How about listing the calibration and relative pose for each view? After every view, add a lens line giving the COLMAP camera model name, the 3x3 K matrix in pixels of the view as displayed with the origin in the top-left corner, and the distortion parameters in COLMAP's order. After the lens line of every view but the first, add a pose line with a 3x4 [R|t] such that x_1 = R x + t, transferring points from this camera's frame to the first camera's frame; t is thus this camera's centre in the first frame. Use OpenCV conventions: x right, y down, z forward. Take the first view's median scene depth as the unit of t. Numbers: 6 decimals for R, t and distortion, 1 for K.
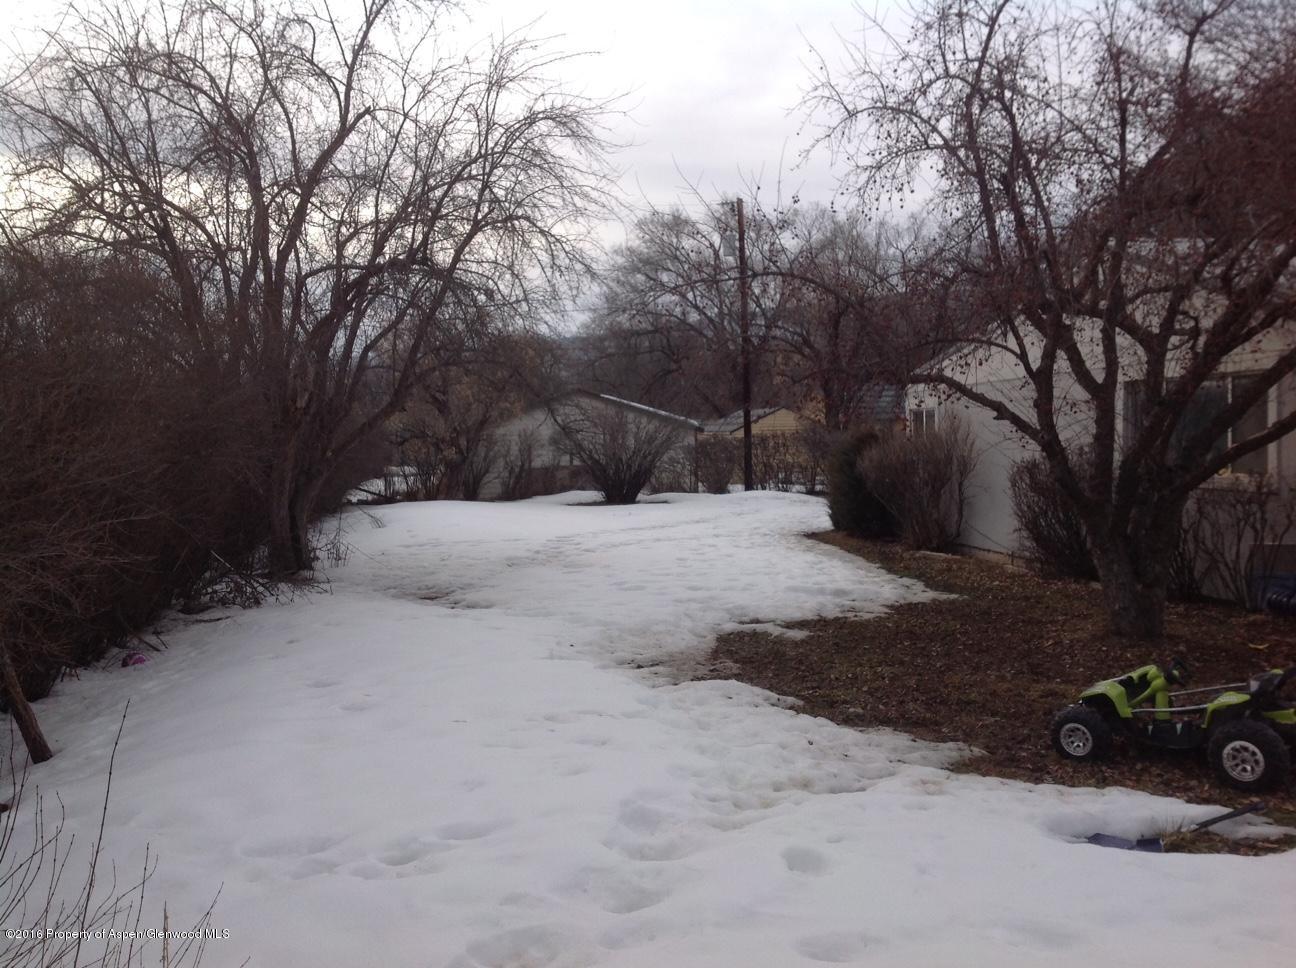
lens RADIAL K [[1319.9, 0, 648.0], [0, 1319.9, 484.0], [0, 0, 1]] dist [-0.002212, -0.000623]
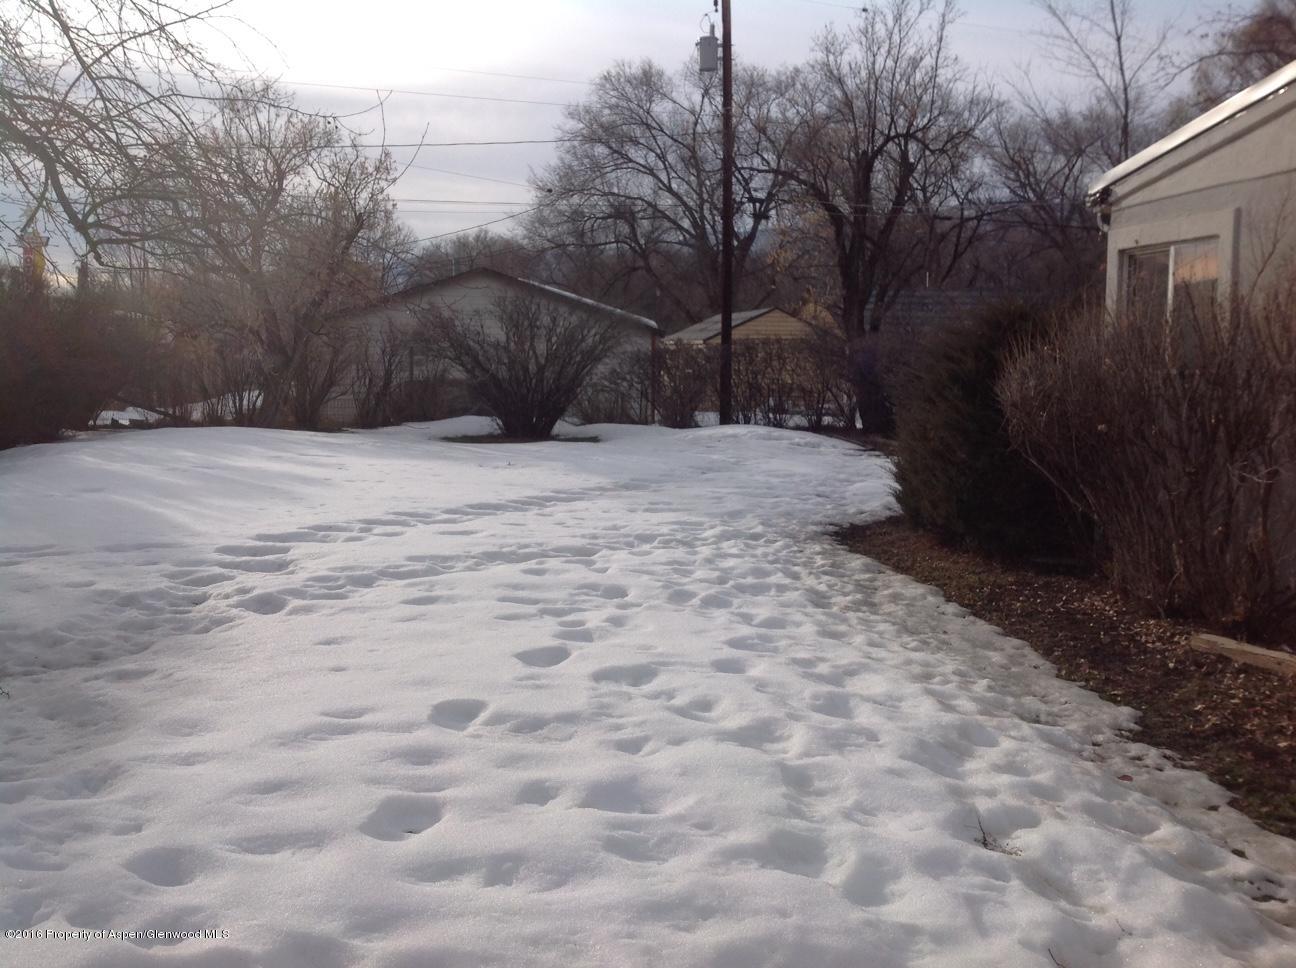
lens RADIAL K [[1314.8, 0, 648.0], [0, 1314.8, 484.0], [0, 0, 1]] dist [0.065862, -0.000174]
pose [[0.999551, 0.025302, 0.016074, 0.025601], [-0.026222, 0.997862, 0.059871, -0.002990], [-0.014524, -0.060265, 0.998077, 0.313655]]
